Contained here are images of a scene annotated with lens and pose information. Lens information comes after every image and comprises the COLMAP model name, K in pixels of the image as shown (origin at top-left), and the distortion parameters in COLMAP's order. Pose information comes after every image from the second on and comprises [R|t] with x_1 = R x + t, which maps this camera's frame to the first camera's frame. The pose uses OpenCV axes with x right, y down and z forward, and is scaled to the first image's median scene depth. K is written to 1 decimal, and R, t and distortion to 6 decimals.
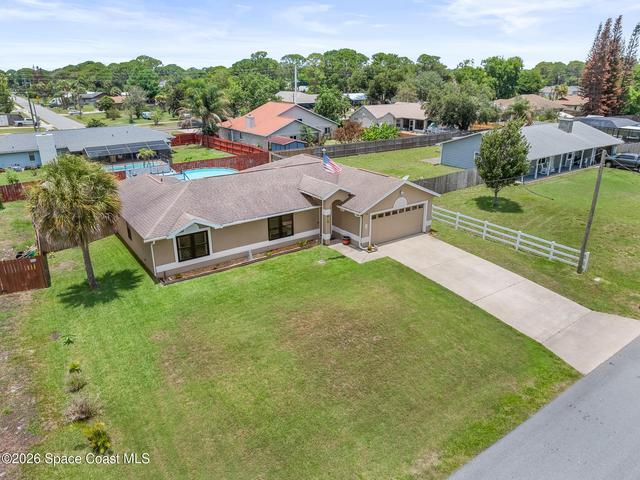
lens RADIAL K [[447.0, 0, 320.0], [0, 447.0, 240.0], [0, 0, 1]] dist [-0.024351, -0.033650]
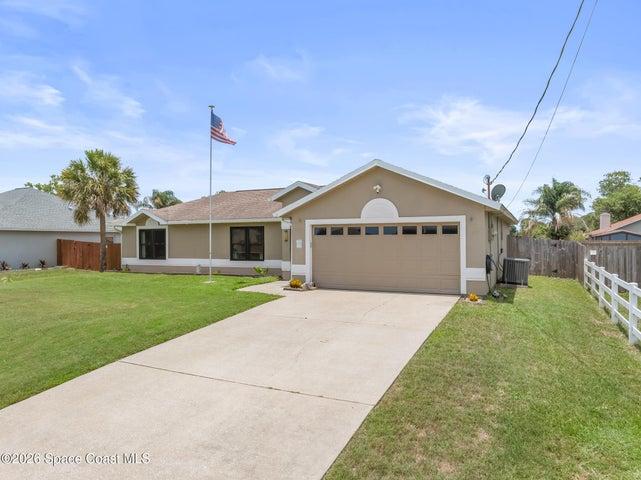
lens RADIAL K [[447.7, 0, 320.5], [0, 447.7, 240.0], [0, 0, 1]] dist [-0.024351, -0.033650]
pose [[0.493525, 0.001028, -0.869731, 0.587035], [-0.299328, 0.939111, -0.168742, 0.049408], [0.816600, 0.343614, 0.463782, 0.755773]]
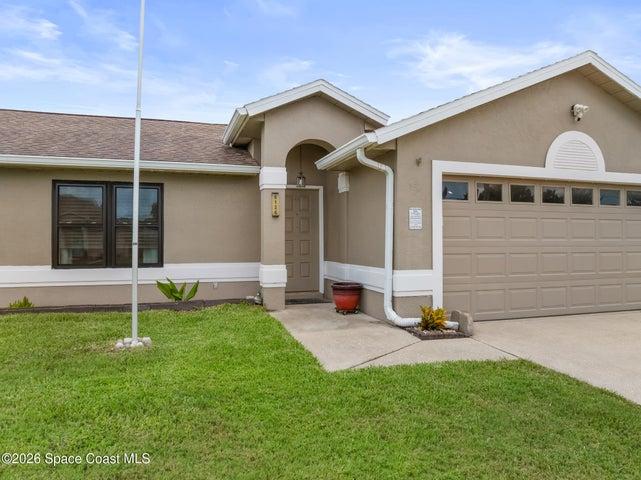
lens RADIAL K [[447.7, 0, 320.5], [0, 447.7, 240.0], [0, 0, 1]] dist [-0.024351, -0.033650]
pose [[0.953035, 0.001734, -0.302854, 0.124057], [-0.106802, 0.937665, -0.330722, 0.057152], [0.283403, 0.347536, 0.893813, 0.783240]]
